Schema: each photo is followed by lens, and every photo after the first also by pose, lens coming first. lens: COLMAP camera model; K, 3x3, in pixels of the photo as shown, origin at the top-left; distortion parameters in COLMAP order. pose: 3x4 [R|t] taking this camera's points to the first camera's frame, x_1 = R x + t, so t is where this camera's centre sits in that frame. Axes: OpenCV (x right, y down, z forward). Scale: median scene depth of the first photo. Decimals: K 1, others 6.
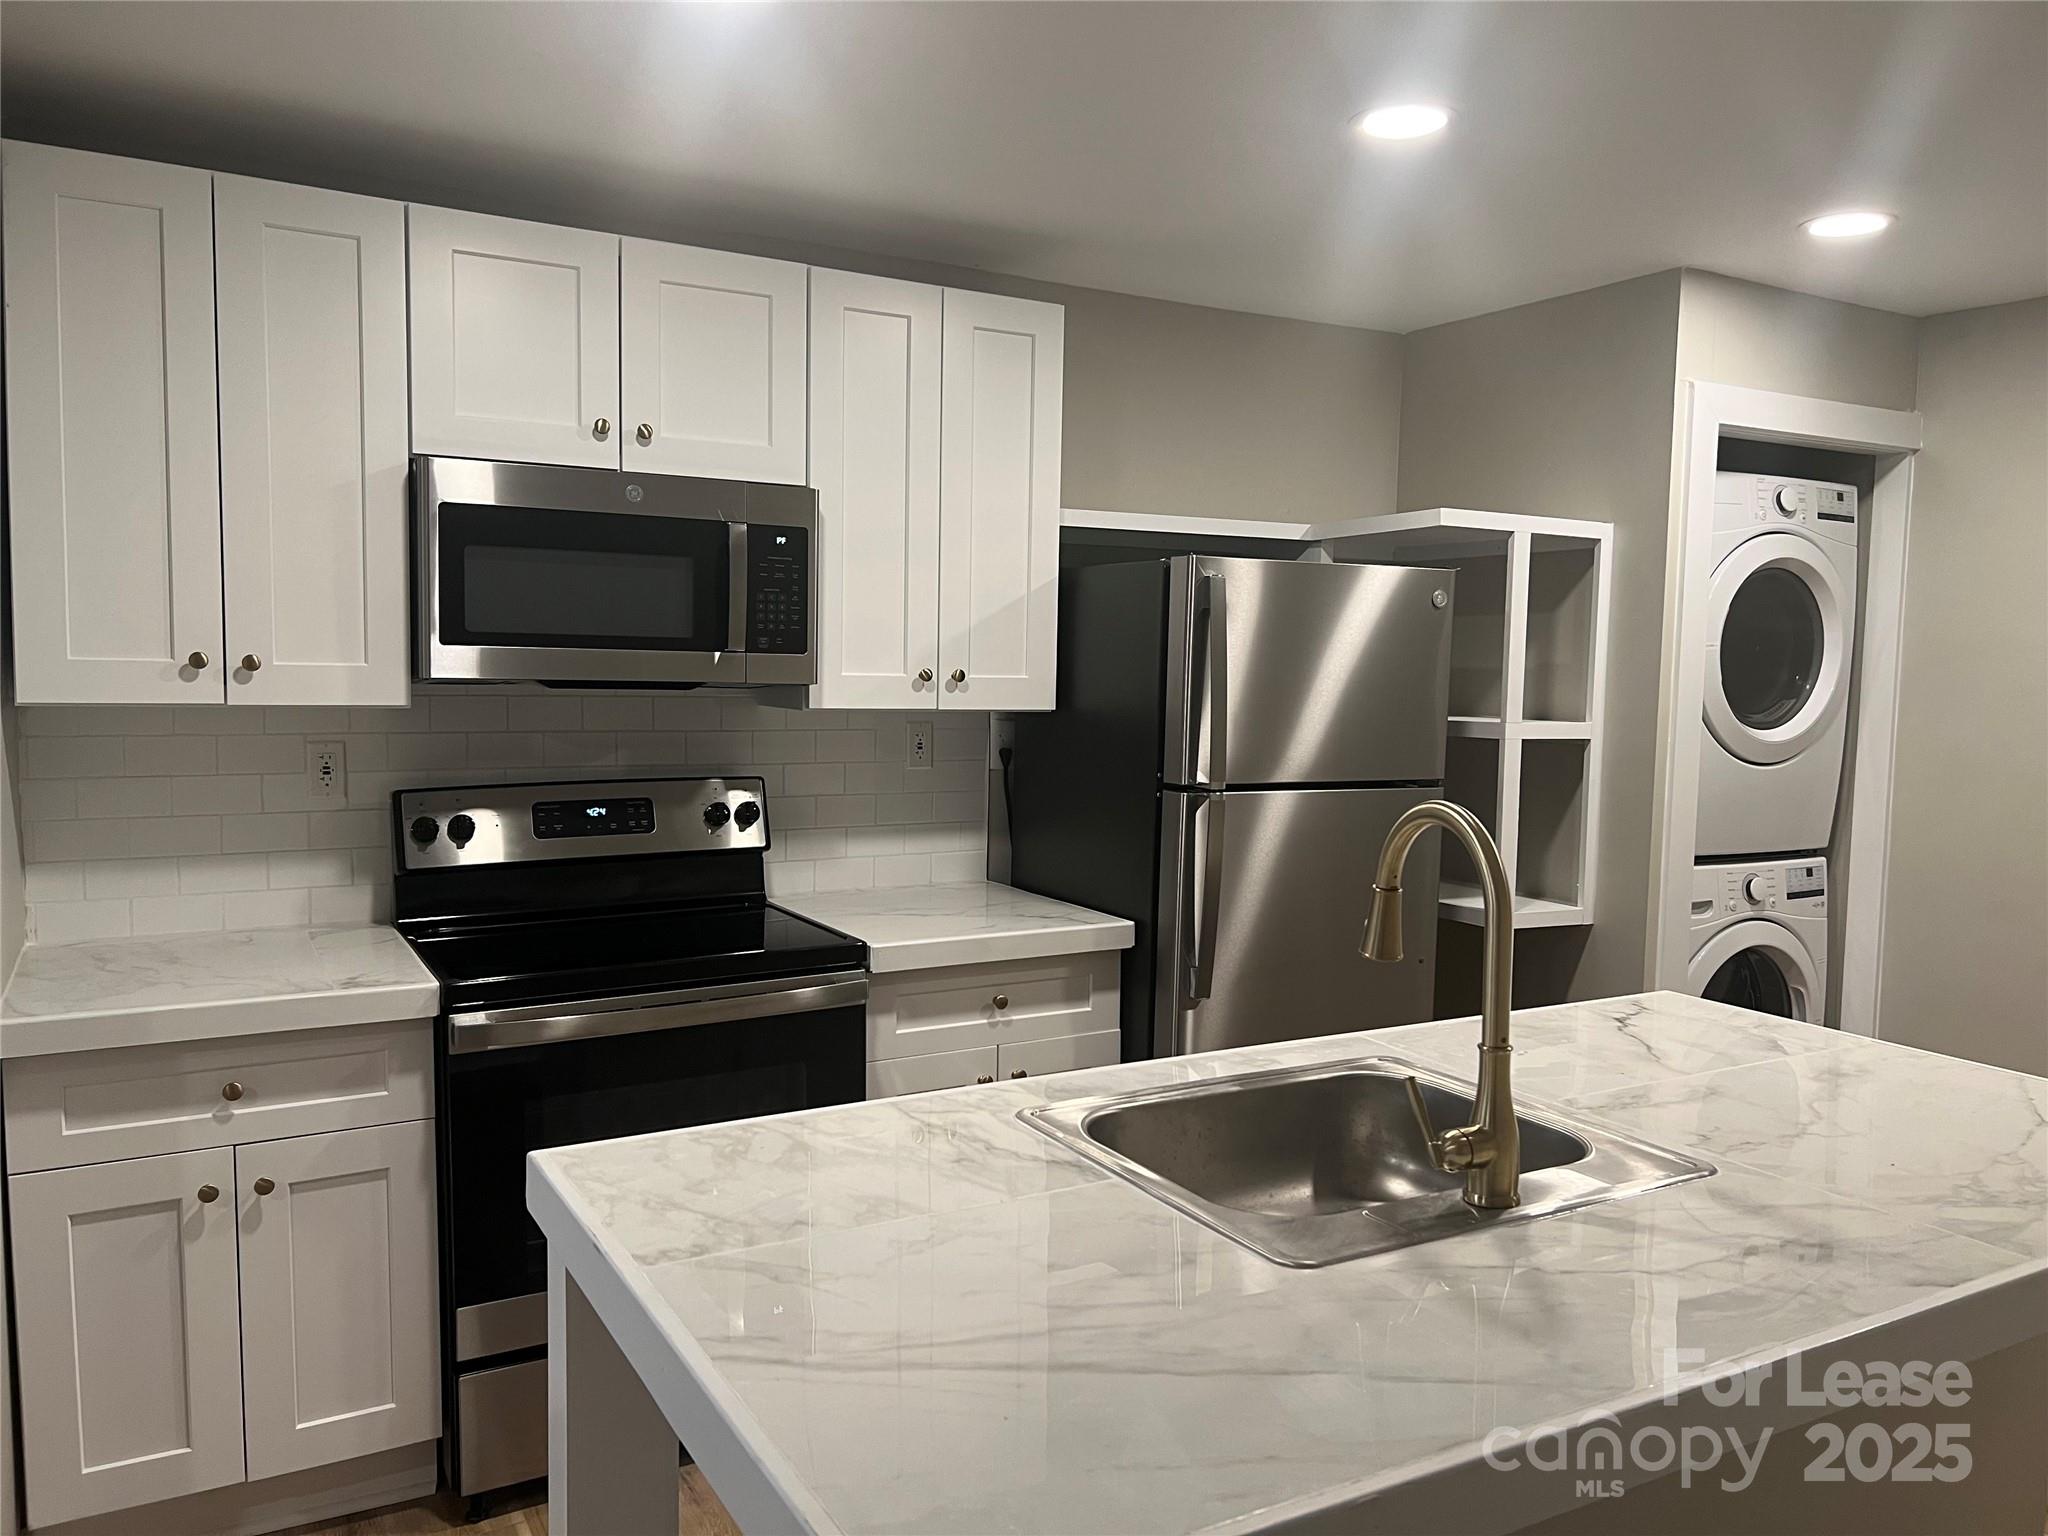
lens RADIAL K [[1534.6, 0, 1031.4], [0, 1534.6, 784.4], [0, 0, 1]] dist [0.050791, -0.025686]
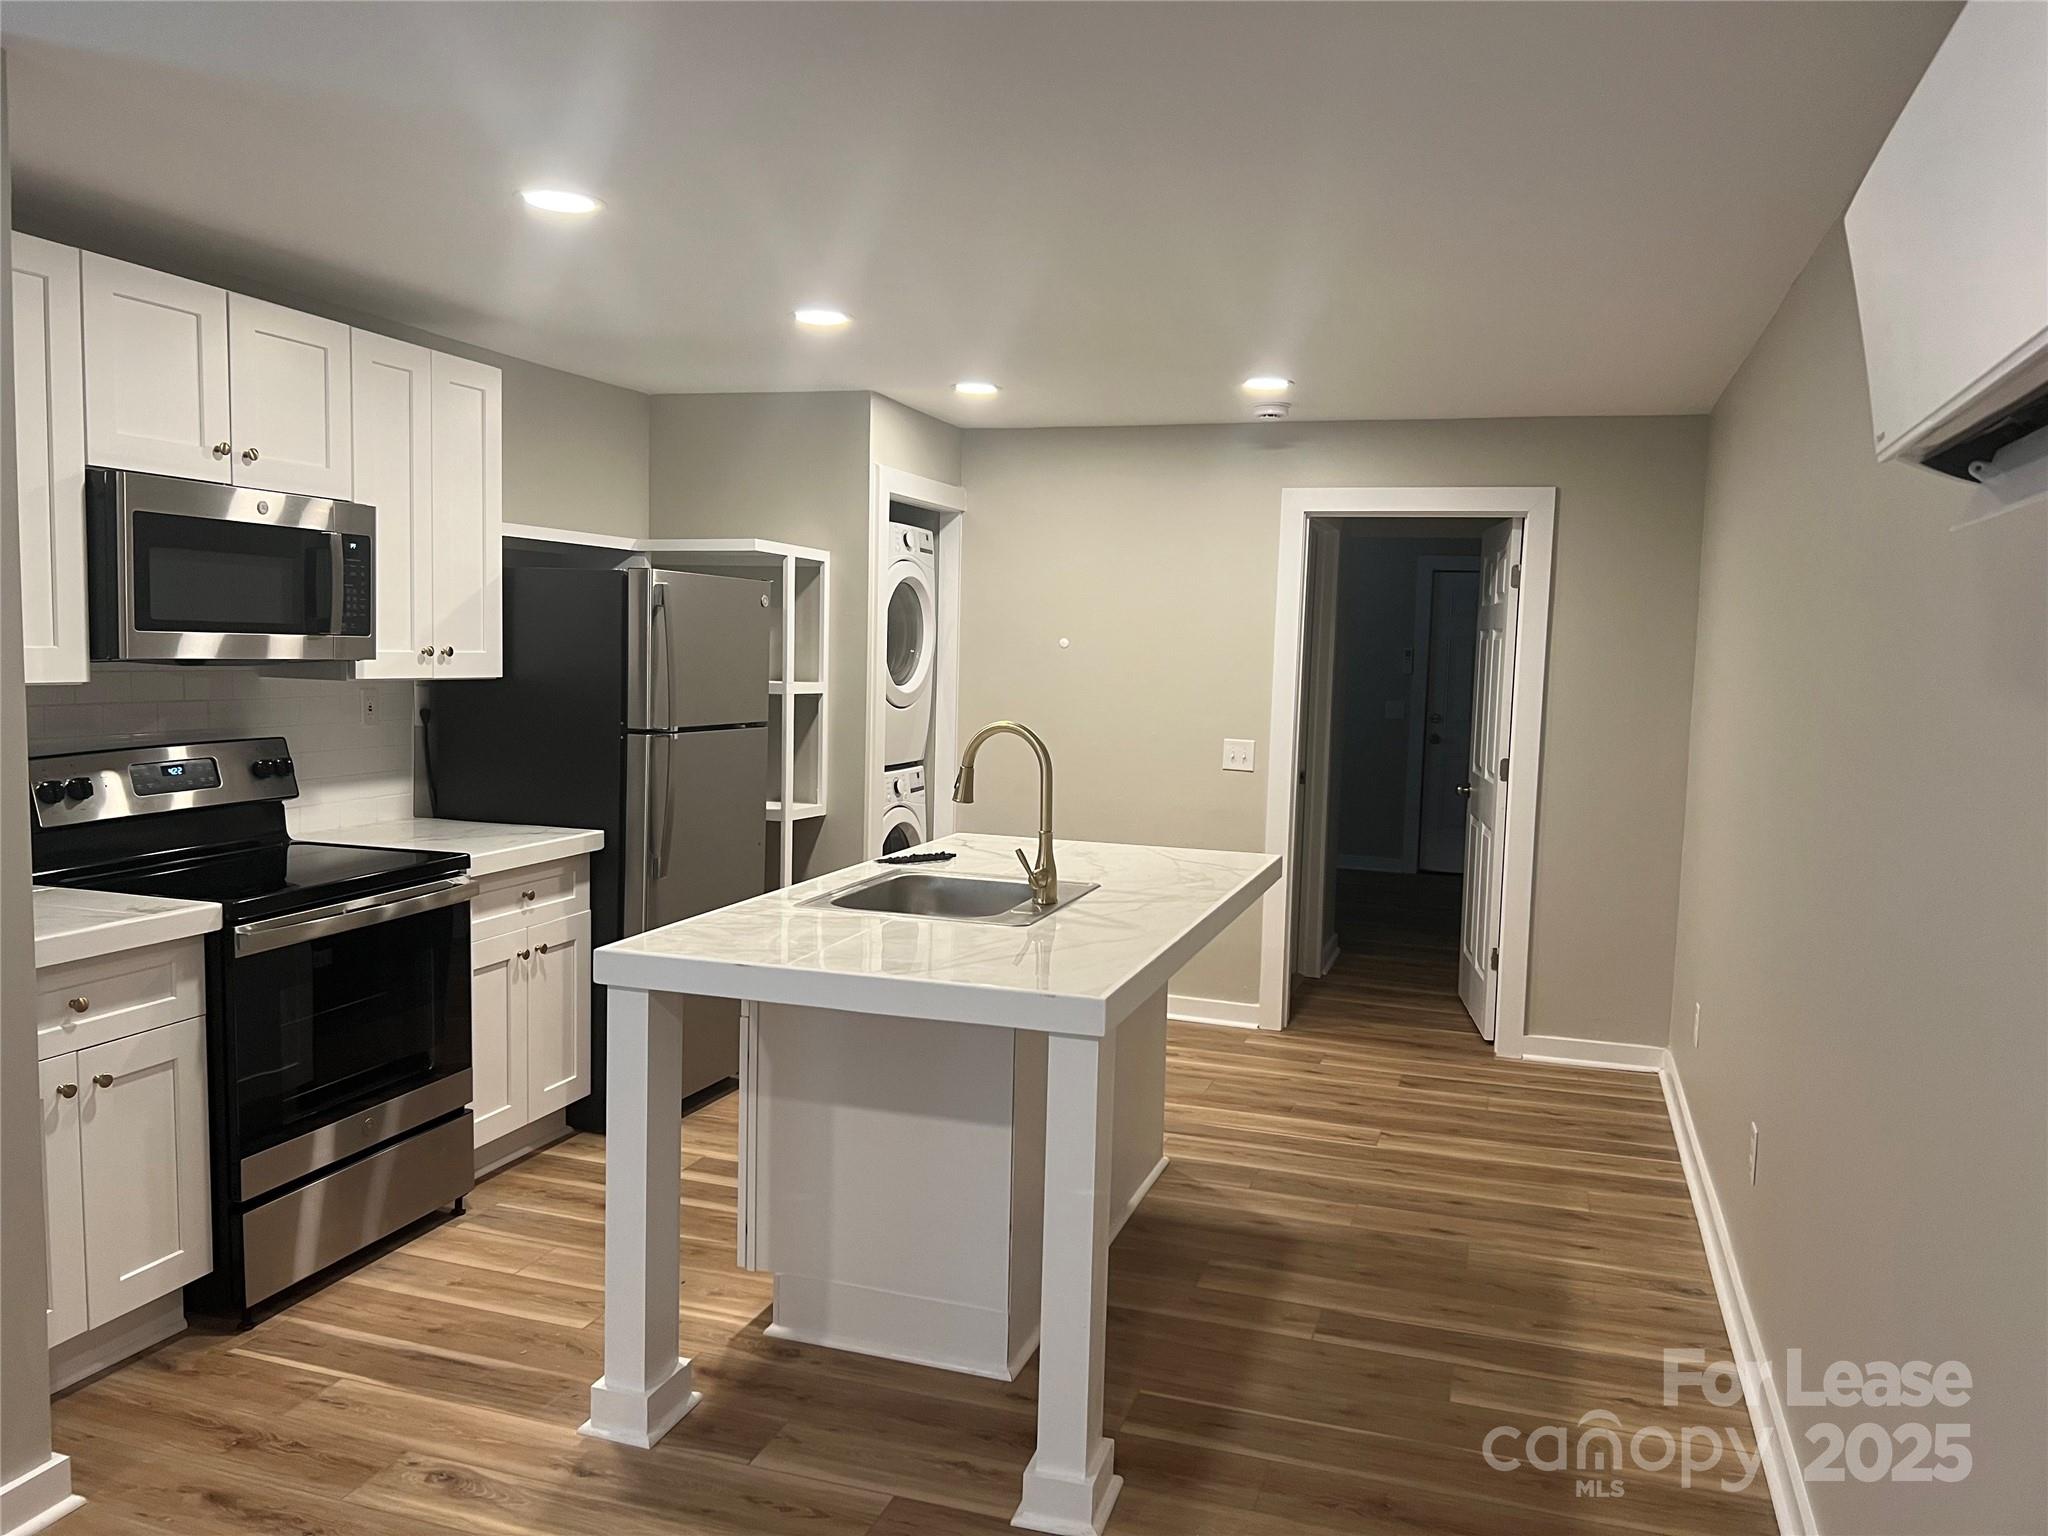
lens RADIAL K [[1534.6, 0, 1032.5], [0, 1534.6, 783.4], [0, 0, 1]] dist [0.050791, -0.025686]
pose [[0.739427, -0.060565, 0.670507, -0.566191], [0.043945, 0.998163, 0.041699, 0.006258], [-0.671801, -0.001368, 0.740730, -0.287055]]
